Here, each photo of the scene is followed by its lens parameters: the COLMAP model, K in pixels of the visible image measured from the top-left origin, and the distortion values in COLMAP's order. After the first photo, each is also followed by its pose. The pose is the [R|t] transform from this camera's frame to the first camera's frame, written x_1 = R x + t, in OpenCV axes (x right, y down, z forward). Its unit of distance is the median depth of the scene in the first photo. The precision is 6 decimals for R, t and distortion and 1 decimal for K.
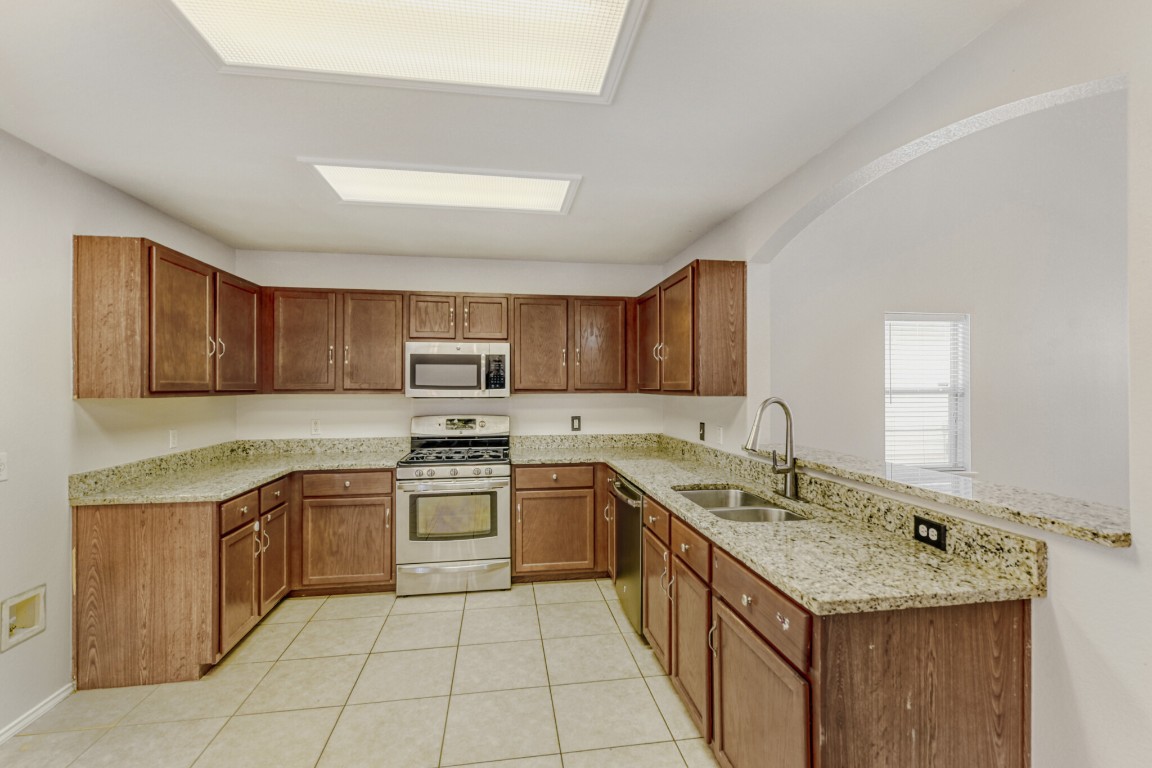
lens RADIAL K [[520.7, 0, 576.0], [0, 520.7, 384.0], [0, 0, 1]] dist [0.001867, 0.000066]
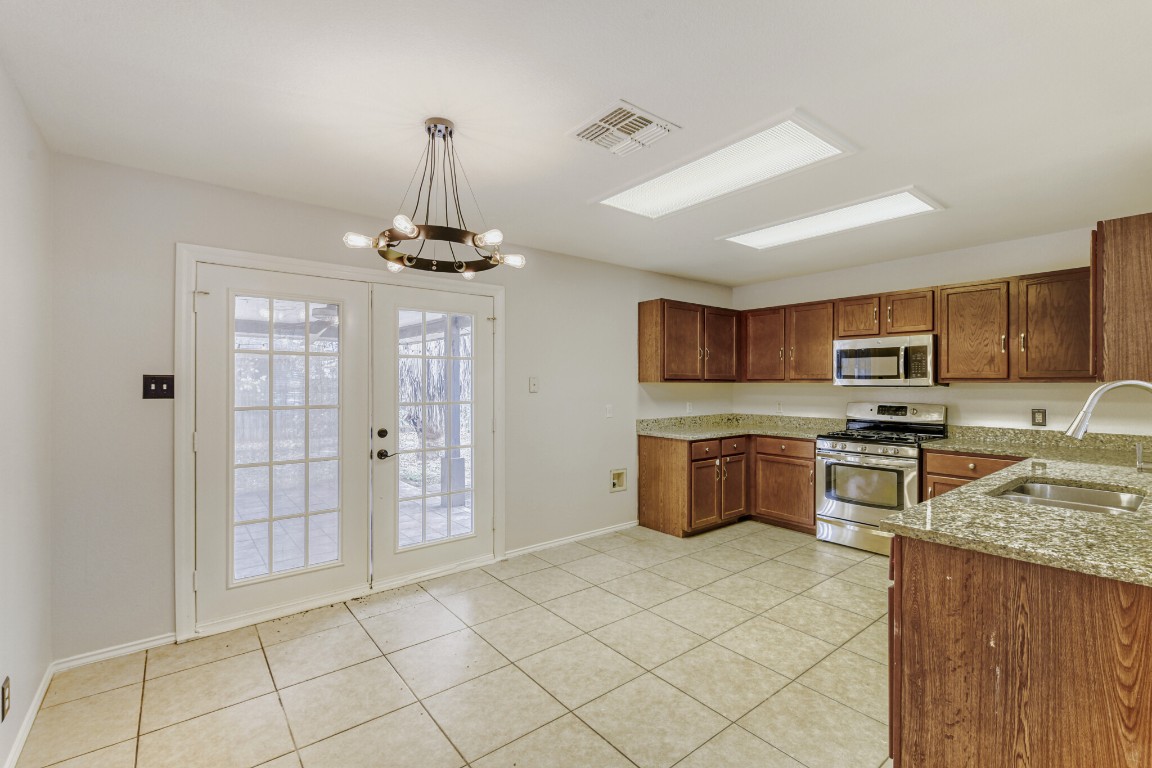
lens RADIAL K [[479.5, 0, 583.2], [0, 479.5, 382.2], [0, 0, 1]] dist [-0.003013, -0.000398]
pose [[0.510502, 0.000389, -0.859876, 0.462596], [0.001415, 0.999998, 0.001293, 0.020908], [0.859875, -0.001877, 0.510501, -0.123851]]
